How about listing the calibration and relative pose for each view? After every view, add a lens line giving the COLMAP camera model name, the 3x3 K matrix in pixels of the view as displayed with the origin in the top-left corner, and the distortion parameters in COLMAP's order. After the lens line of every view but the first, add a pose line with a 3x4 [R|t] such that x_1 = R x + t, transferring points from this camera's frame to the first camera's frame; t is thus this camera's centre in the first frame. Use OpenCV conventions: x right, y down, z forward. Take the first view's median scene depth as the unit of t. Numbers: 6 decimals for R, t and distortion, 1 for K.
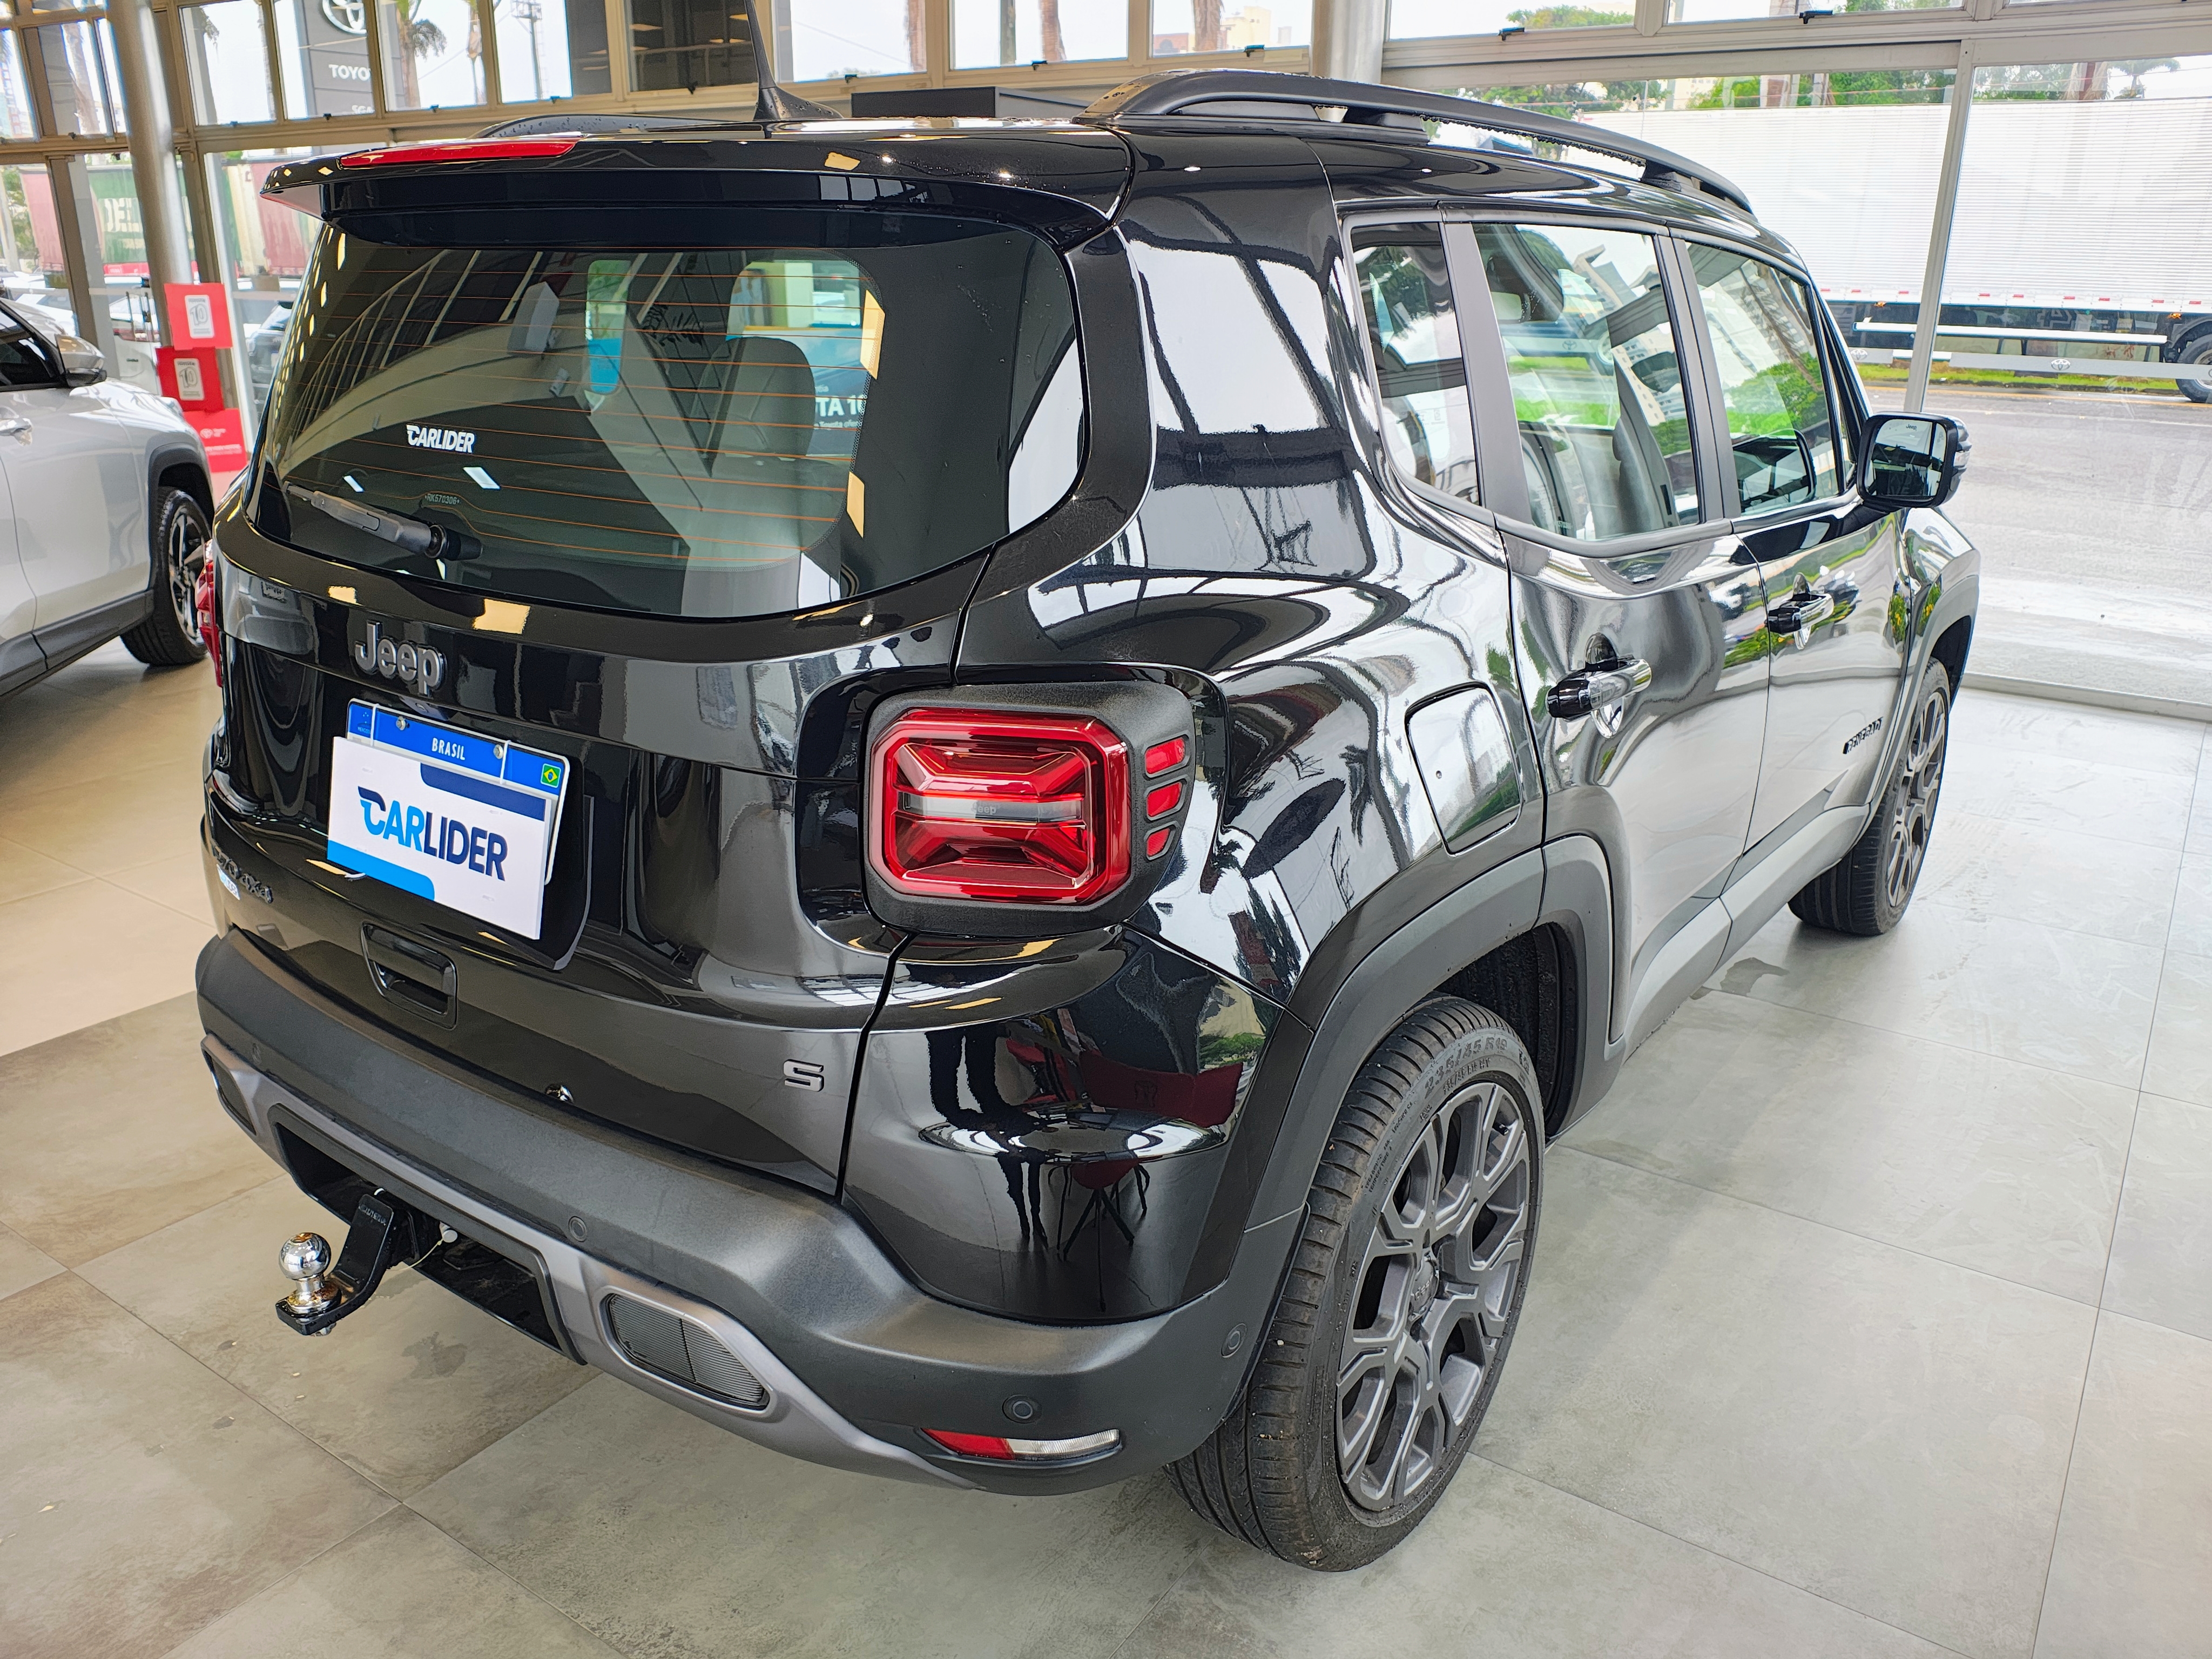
lens RADIAL K [[1731.7, 0, 1106.0], [0, 1731.7, 829.5], [0, 0, 1]] dist [0.003979, -0.078844]
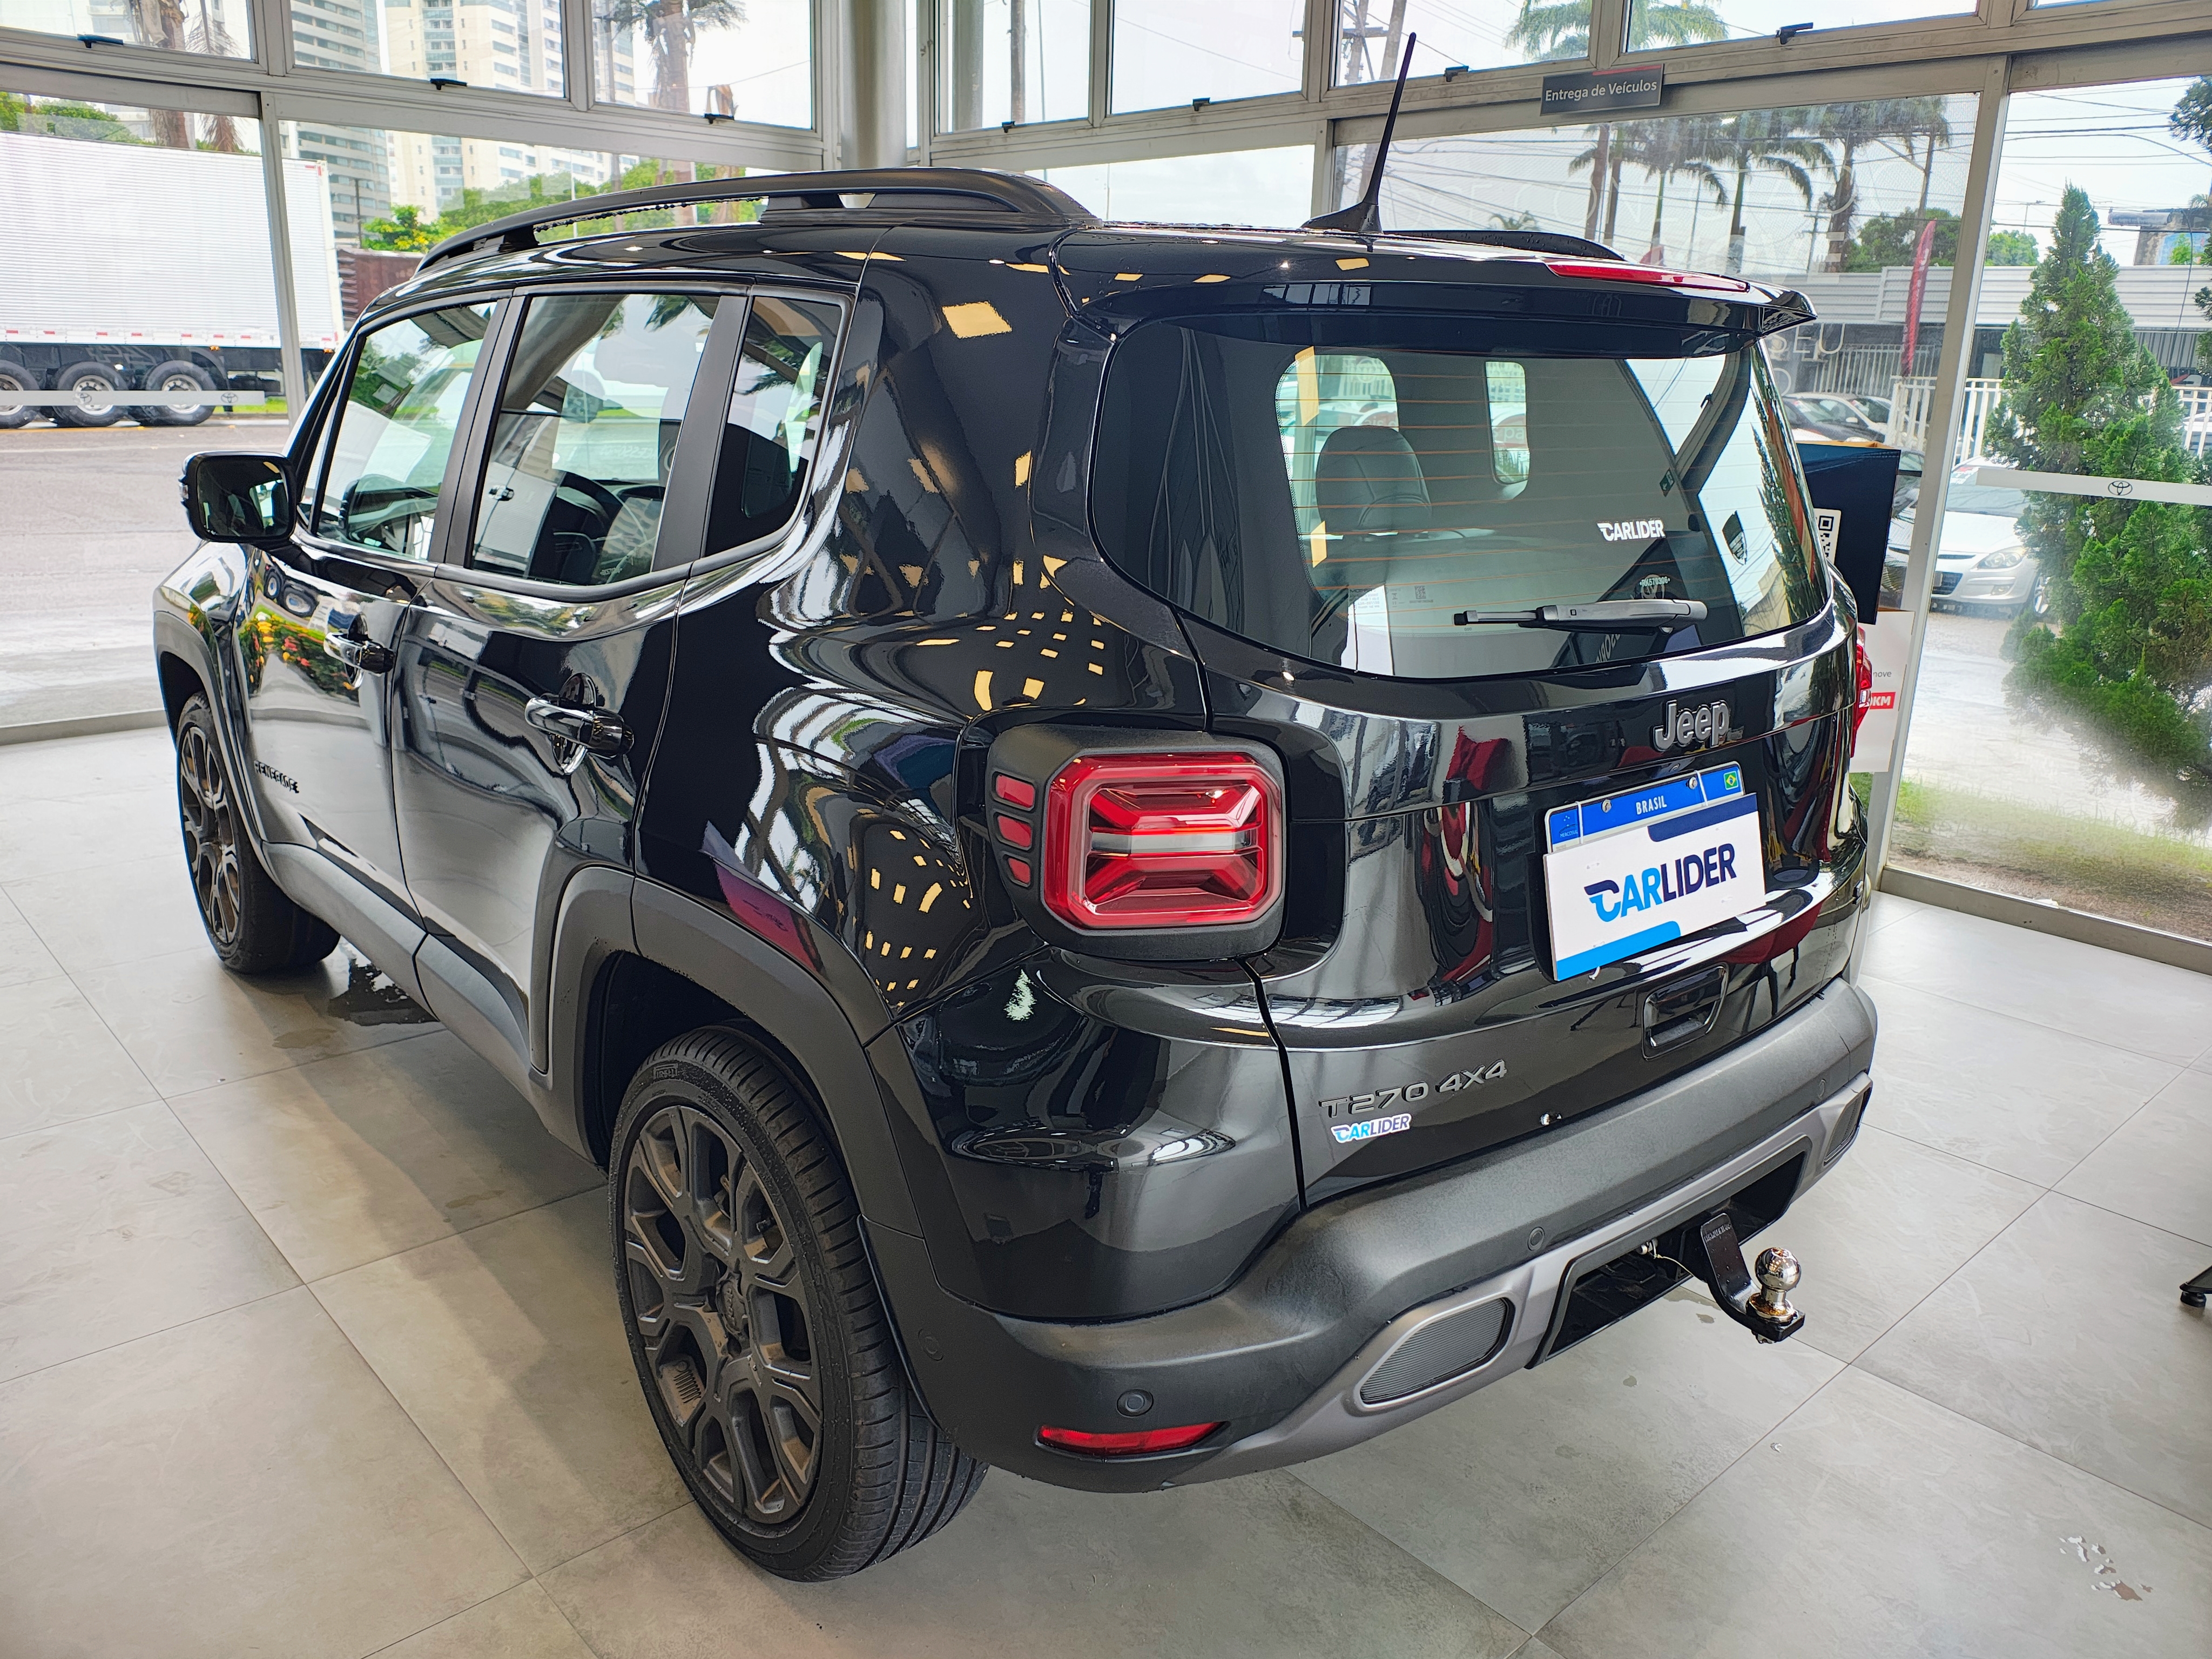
lens RADIAL K [[1639.7, 0, 1106.0], [0, 1639.7, 786.1], [0, 0, 1]] dist [0.010253, 0.005675]
pose [[0.212208, -0.256721, 0.942901, -1.408695], [0.276117, 0.941311, 0.194146, -0.350175], [-0.937404, 0.219152, 0.270638, 1.015818]]
